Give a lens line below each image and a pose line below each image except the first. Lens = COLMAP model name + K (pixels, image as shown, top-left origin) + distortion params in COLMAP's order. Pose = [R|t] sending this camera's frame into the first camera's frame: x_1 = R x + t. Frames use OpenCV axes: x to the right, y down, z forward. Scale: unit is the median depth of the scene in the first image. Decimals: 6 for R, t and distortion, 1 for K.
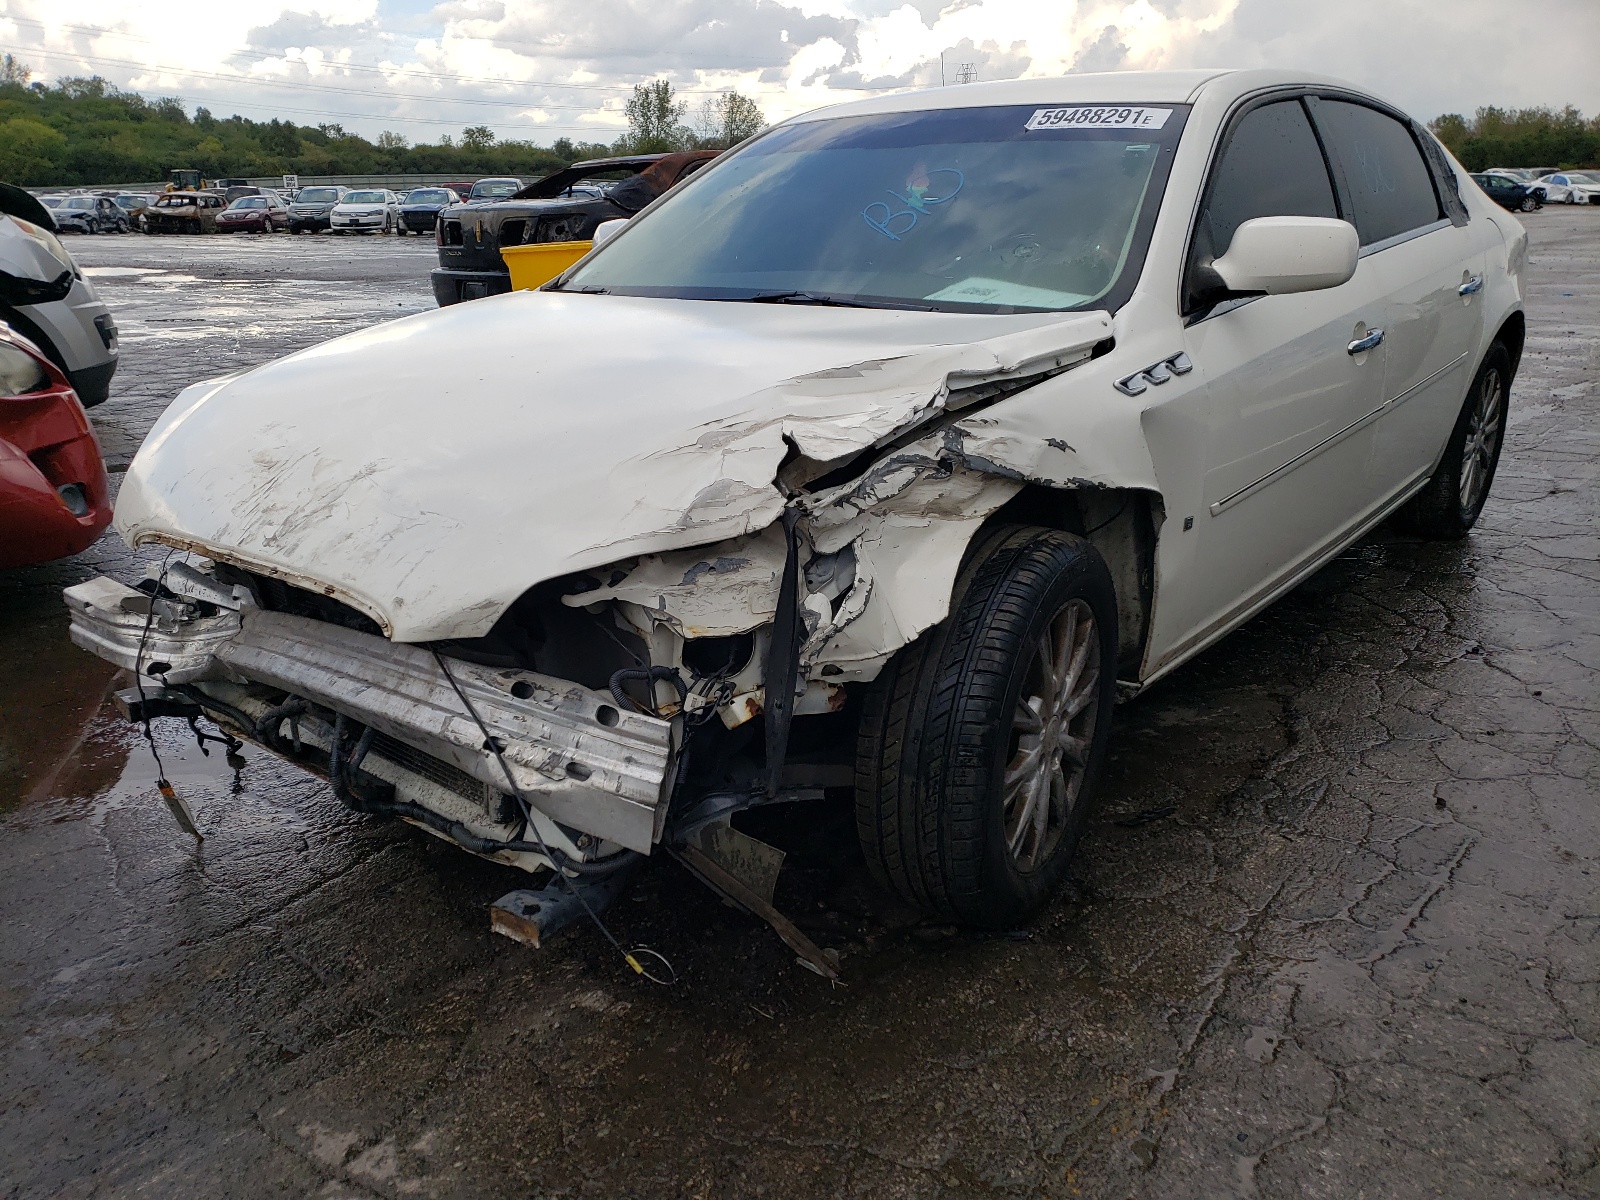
lens RADIAL K [[1228.7, 0, 797.6], [0, 1228.7, 600.7], [0, 0, 1]] dist [0.014165, 0.001633]
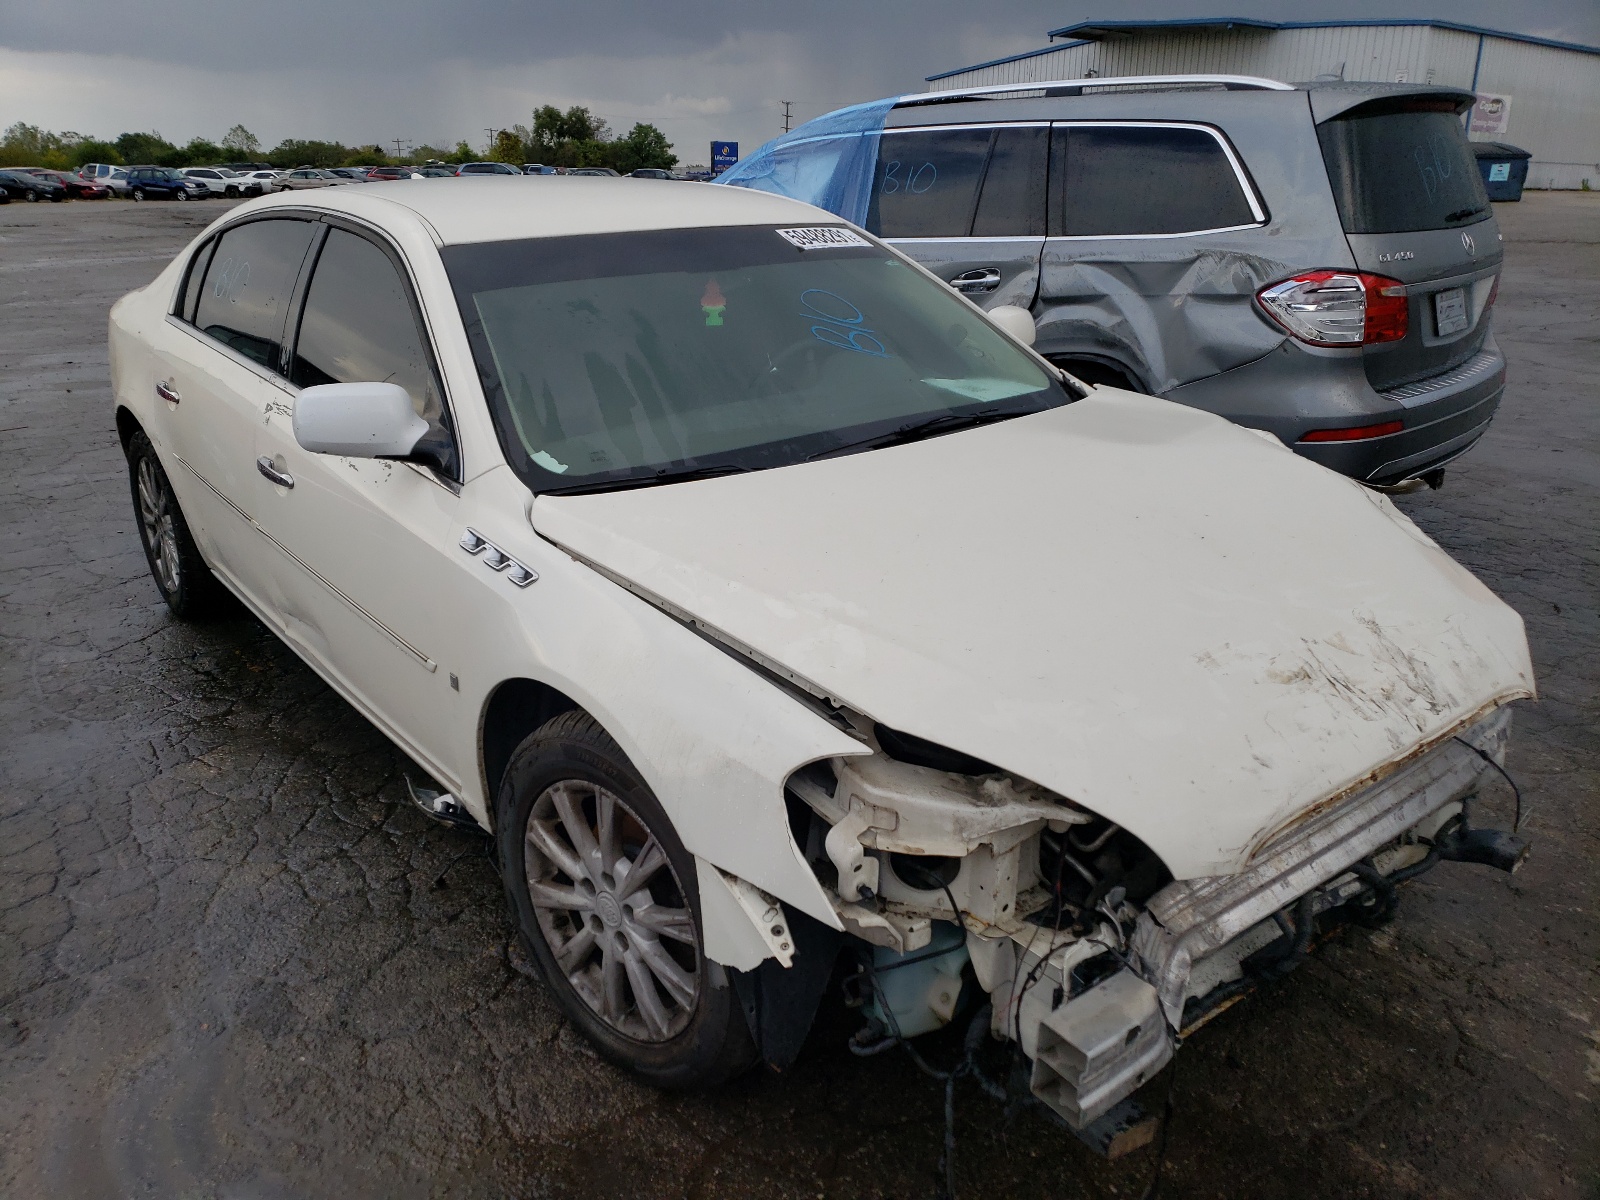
lens RADIAL K [[1228.7, 0, 797.8], [0, 1228.7, 600.2], [0, 0, 1]] dist [0.014165, 0.001633]
pose [[0.232151, -0.315418, 0.920118, -1.435013], [0.324720, 0.916824, 0.232360, -0.531924], [-0.916877, 0.244839, 0.315264, 1.101377]]
